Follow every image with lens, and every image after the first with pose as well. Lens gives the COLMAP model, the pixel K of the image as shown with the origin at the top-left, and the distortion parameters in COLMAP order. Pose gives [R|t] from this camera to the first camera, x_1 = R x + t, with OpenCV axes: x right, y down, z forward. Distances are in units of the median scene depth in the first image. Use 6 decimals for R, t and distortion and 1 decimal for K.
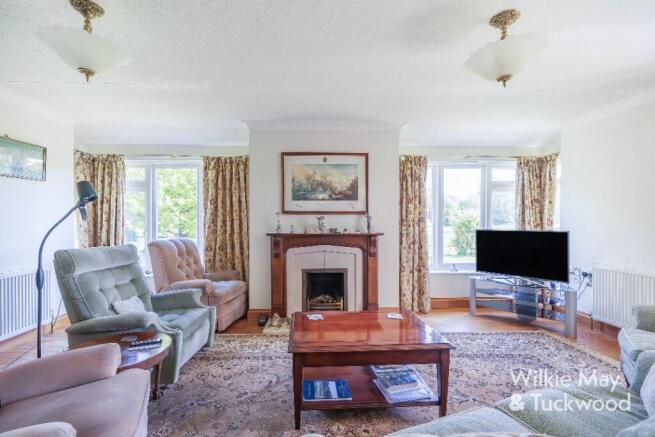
lens RADIAL K [[309.0, 0, 326.1], [0, 309.0, 220.2], [0, 0, 1]] dist [-0.003745, -0.000117]
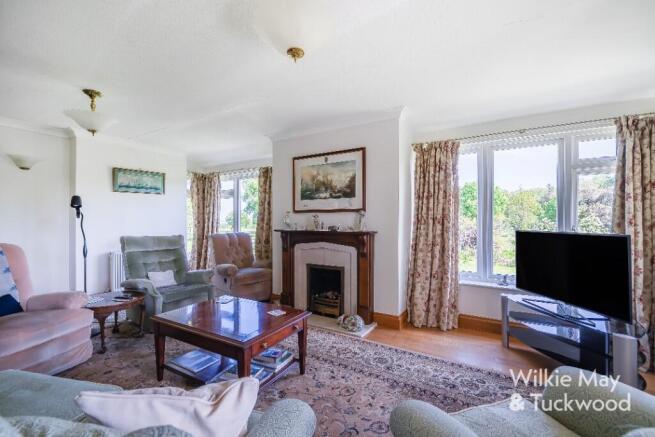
lens RADIAL K [[299.3, 0, 326.0], [0, 299.3, 218.9], [0, 0, 1]] dist [-0.001495, -0.000313]
pose [[0.821485, -0.002279, -0.570225, 0.562606], [0.002172, 0.999997, -0.000867, 0.003015], [0.570225, -0.000527, 0.821488, 0.178681]]
